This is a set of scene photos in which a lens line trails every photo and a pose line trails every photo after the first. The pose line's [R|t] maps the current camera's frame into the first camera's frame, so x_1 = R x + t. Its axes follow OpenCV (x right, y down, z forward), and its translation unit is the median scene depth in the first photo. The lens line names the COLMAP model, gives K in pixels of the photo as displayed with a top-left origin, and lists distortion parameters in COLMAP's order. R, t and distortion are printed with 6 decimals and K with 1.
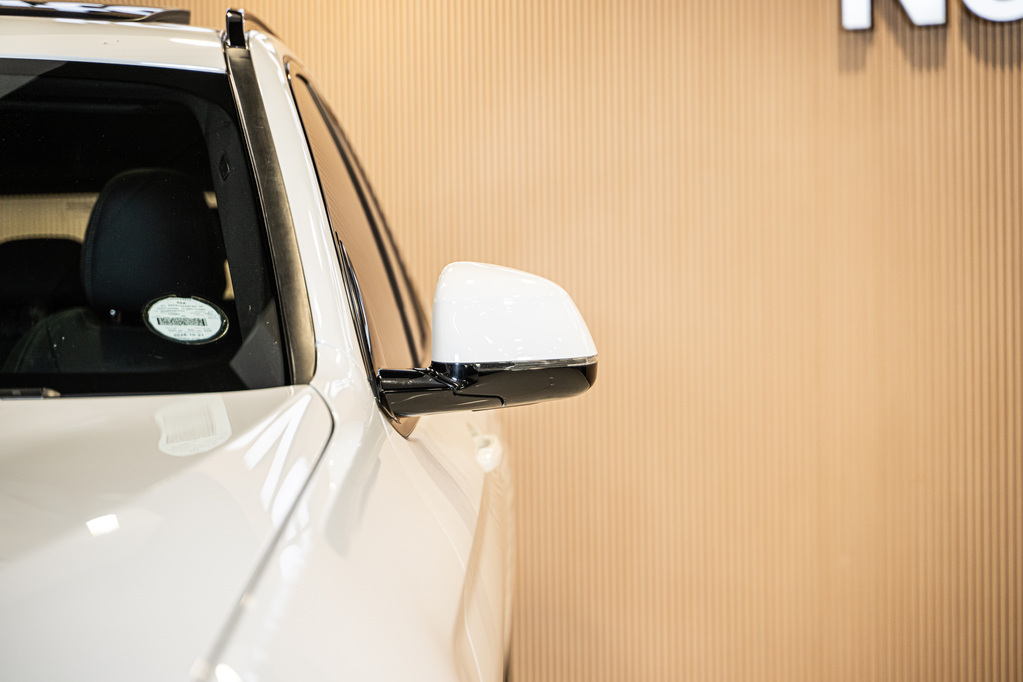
lens RADIAL K [[2201.7, 0, 511.5], [0, 2201.7, 341.0], [0, 0, 1]] dist [-0.043997, 0.078084]
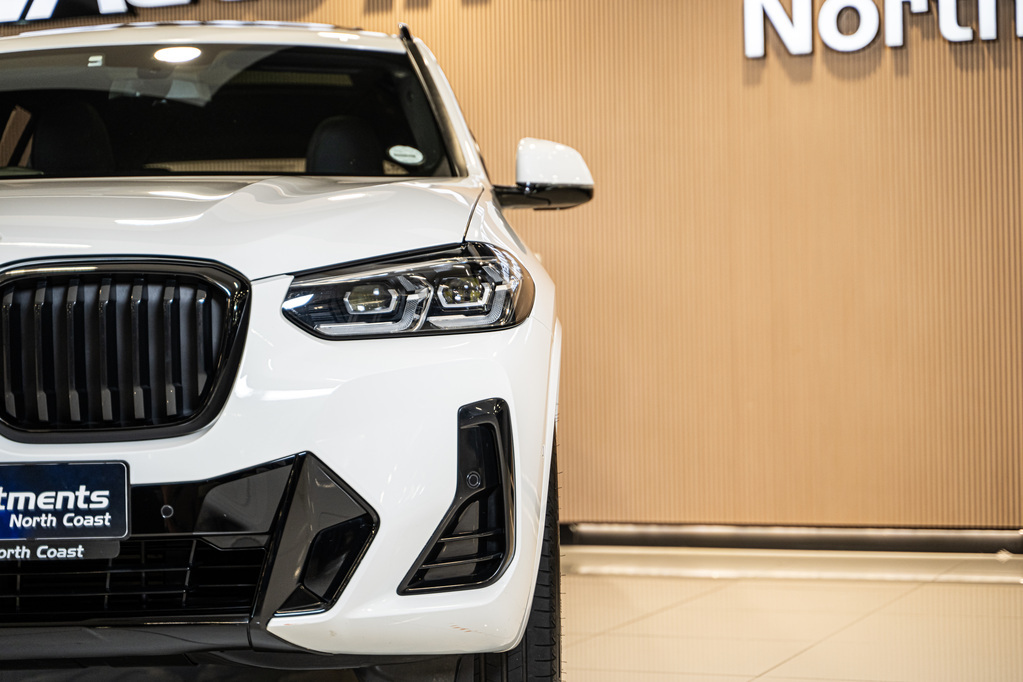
lens RADIAL K [[2032.6, 0, 511.5], [0, 2032.6, 341.0], [0, 0, 1]] dist [-0.047587, 0.200258]
pose [[0.999950, -0.005746, 0.008123, -0.054703], [0.005965, 0.999615, -0.027088, 0.203764], [-0.007964, 0.027135, 0.999600, -0.892578]]
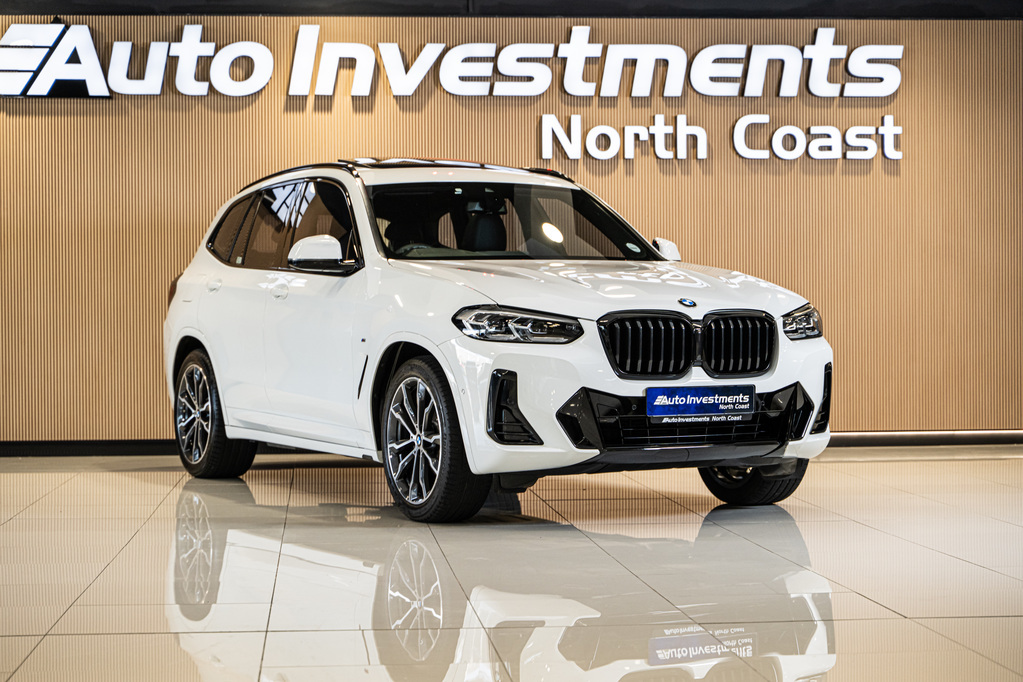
lens RADIAL K [[2057.4, 0, 511.5], [0, 2057.4, 341.0], [0, 0, 1]] dist [0.014982, 0.137271]
pose [[0.892180, -0.002071, 0.451676, -2.086116], [0.005086, 0.999972, -0.005461, 0.186330], [-0.451652, 0.007170, 0.892165, -2.463407]]
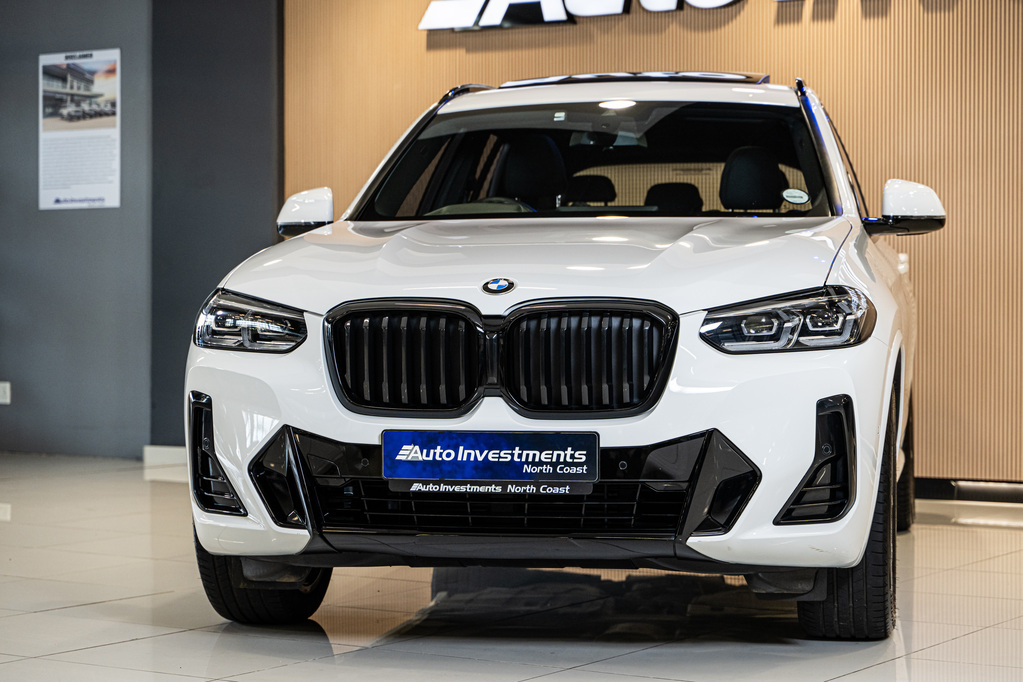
lens RADIAL K [[2201.7, 0, 511.5], [0, 2201.7, 341.0], [0, 0, 1]] dist [-0.043997, 0.078084]
pose [[0.982110, 0.012219, -0.187909, 0.024815], [-0.011728, 0.999924, 0.003725, 0.152430], [0.187940, -0.001454, 0.982179, -1.660705]]
